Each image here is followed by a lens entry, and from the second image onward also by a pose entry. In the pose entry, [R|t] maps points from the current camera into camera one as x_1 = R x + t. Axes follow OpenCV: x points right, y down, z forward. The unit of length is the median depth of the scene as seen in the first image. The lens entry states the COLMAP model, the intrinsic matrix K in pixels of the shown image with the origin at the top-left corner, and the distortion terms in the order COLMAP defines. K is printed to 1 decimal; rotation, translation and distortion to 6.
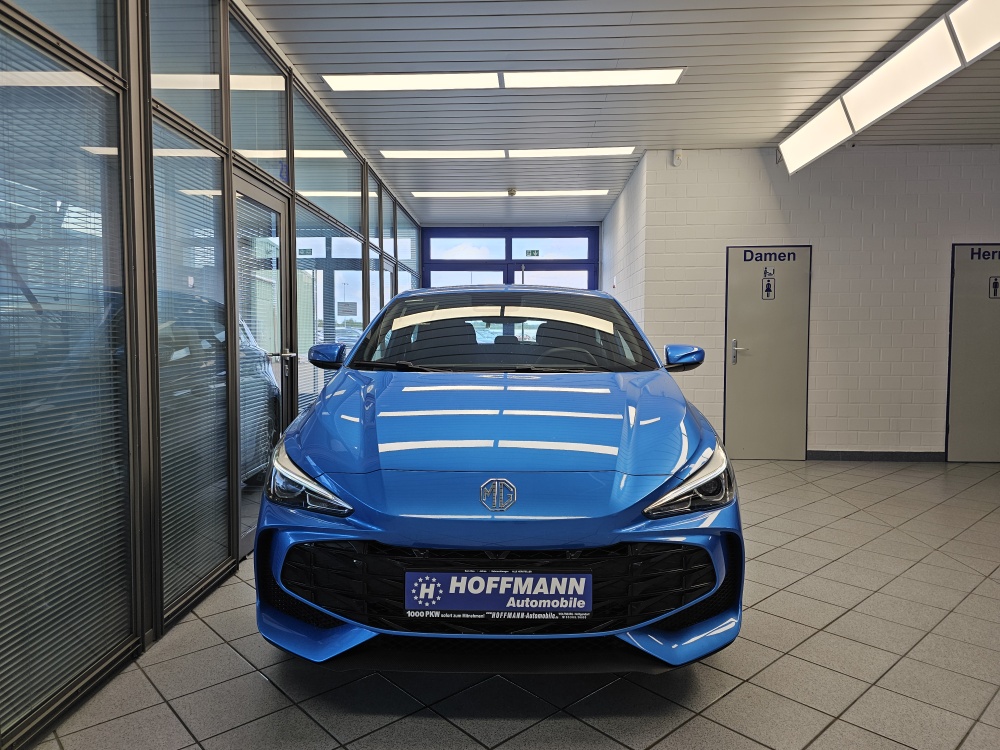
lens RADIAL K [[689.2, 0, 500.2], [0, 689.2, 359.6], [0, 0, 1]] dist [0.058213, -0.059204]
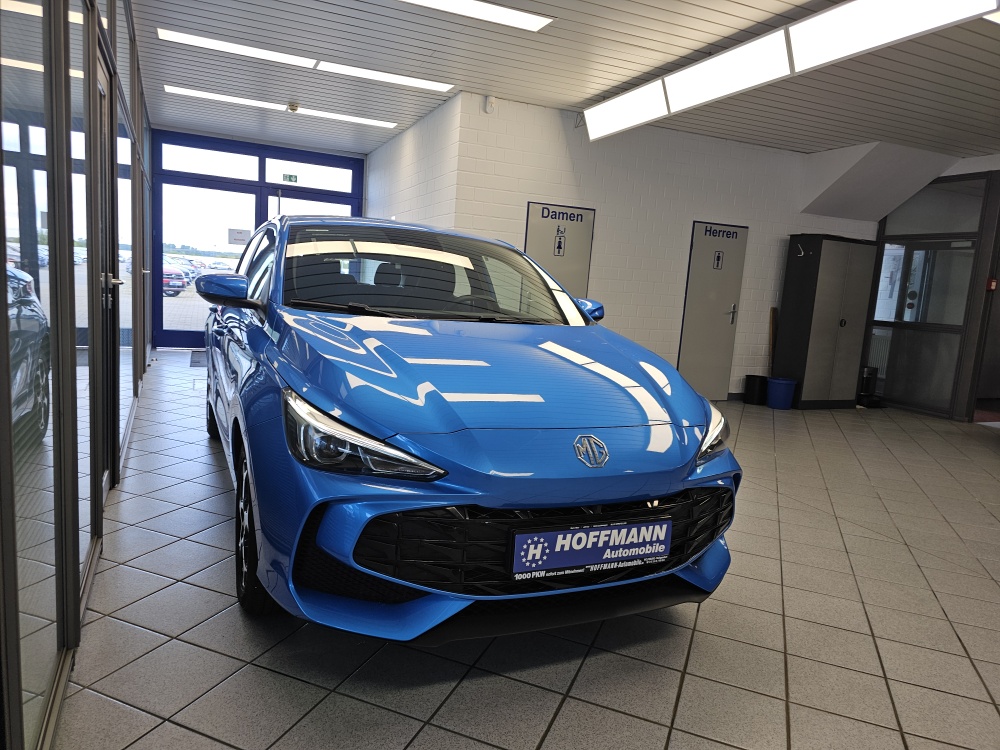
lens RADIAL K [[686.7, 0, 500.0], [0, 686.7, 375.0], [0, 0, 1]] dist [0.085376, -0.114840]
pose [[0.897244, 0.004676, 0.441511, -0.575458], [-0.053064, 0.993838, 0.097313, -0.003176], [-0.438335, -0.110742, 0.891963, 0.188222]]
